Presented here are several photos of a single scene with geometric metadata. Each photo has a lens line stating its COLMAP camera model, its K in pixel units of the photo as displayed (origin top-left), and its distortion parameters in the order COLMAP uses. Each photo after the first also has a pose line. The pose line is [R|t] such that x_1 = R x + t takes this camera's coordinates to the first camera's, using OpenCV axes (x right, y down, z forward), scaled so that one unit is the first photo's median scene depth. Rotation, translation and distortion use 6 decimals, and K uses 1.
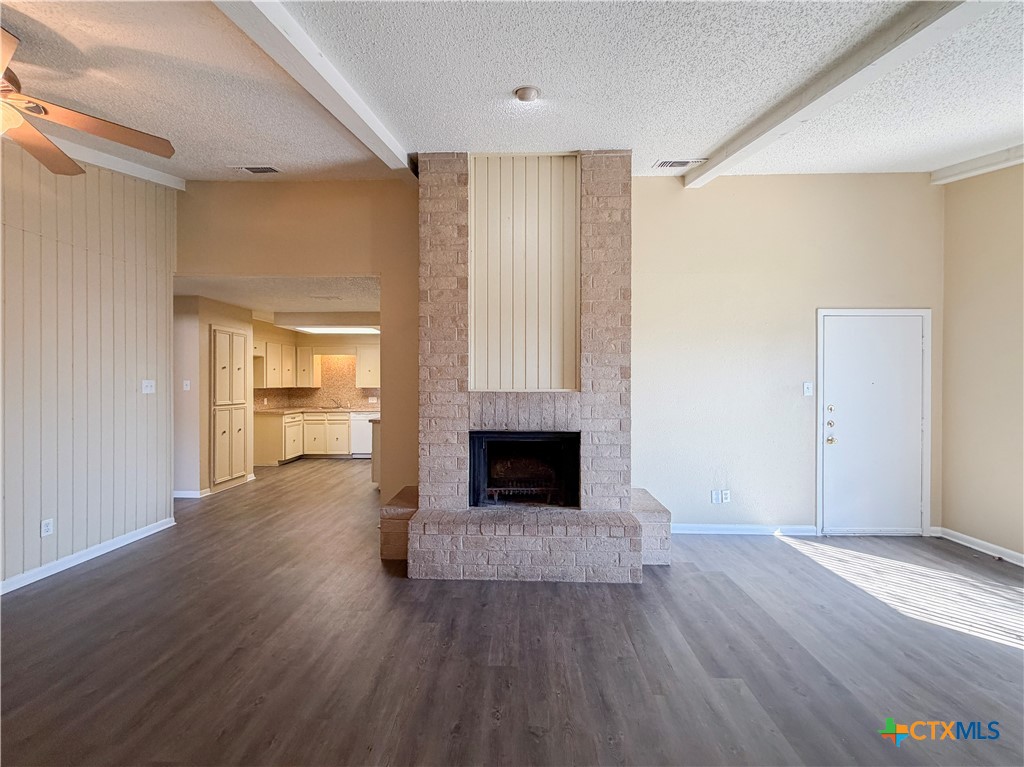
lens RADIAL K [[410.2, 0, 511.4], [0, 410.2, 382.3], [0, 0, 1]] dist [-0.000503, 0.000227]
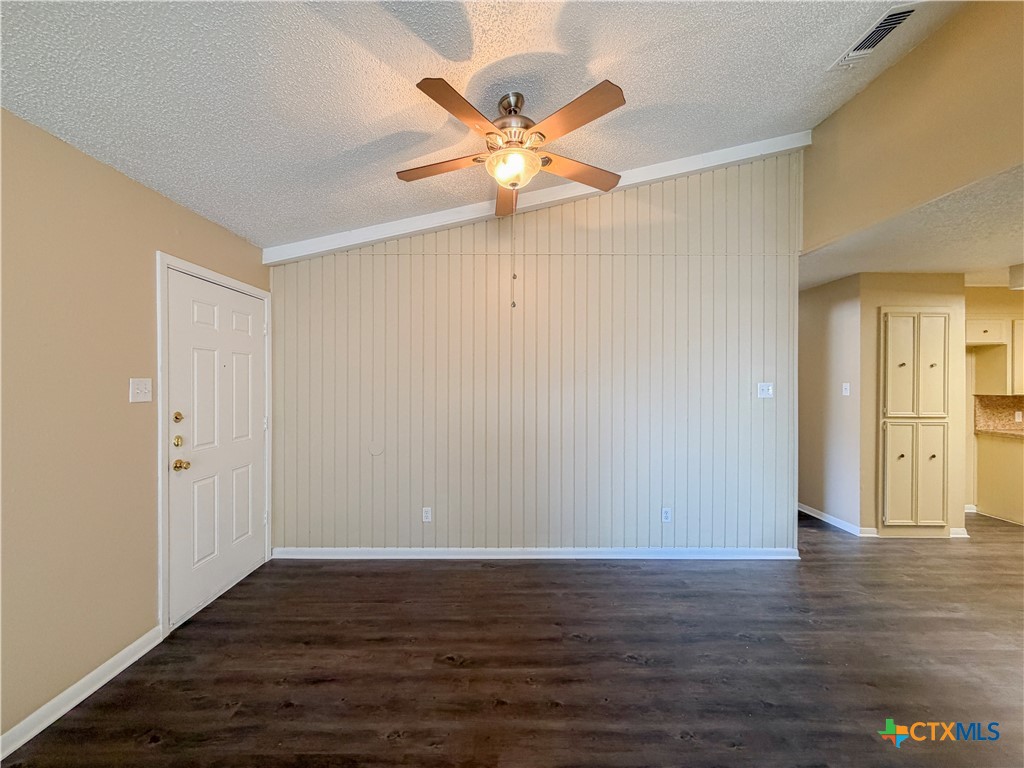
lens RADIAL K [[410.2, 0, 508.7], [0, 410.2, 384.4], [0, 0, 1]] dist [-0.000503, 0.000227]
pose [[0.036807, 0.003267, -0.999317, -0.026092], [-0.003668, 0.999988, 0.003134, -0.002241], [0.999316, 0.003550, 0.036818, 0.401971]]
